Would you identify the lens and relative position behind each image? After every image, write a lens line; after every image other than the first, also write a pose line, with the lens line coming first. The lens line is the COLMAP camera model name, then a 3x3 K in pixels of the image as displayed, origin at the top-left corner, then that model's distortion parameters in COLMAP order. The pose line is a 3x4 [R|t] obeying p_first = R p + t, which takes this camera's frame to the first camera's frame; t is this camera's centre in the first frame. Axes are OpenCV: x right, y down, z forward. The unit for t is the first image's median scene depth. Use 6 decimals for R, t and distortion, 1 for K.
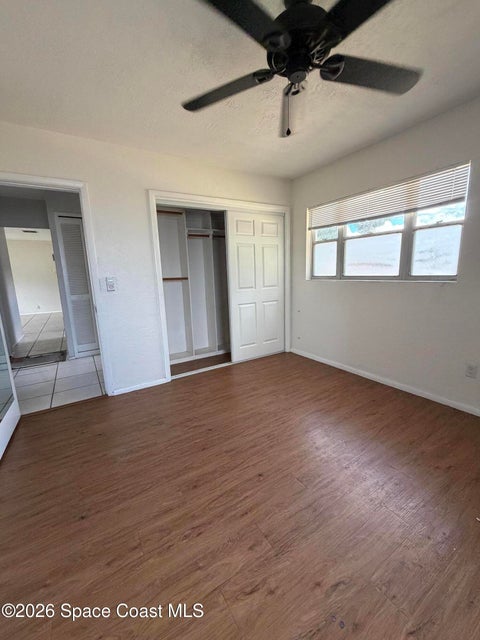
lens RADIAL K [[257.4, 0, 240.0], [0, 257.4, 320.0], [0, 0, 1]] dist [0.065181, 0.000035]
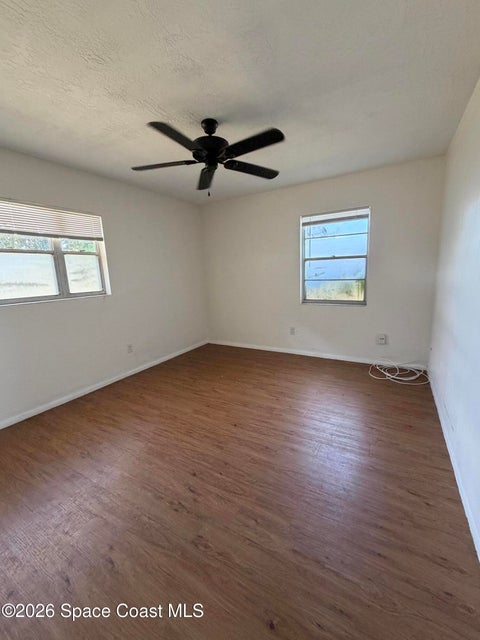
lens RADIAL K [[258.7, 0, 240.0], [0, 258.7, 320.0], [0, 0, 1]] dist [0.002997, 0.000269]
pose [[-0.436589, -0.105157, 0.893494, -0.704104], [0.239420, 0.943751, 0.228060, -0.145431], [-0.867219, 0.313489, -0.386854, 0.874867]]
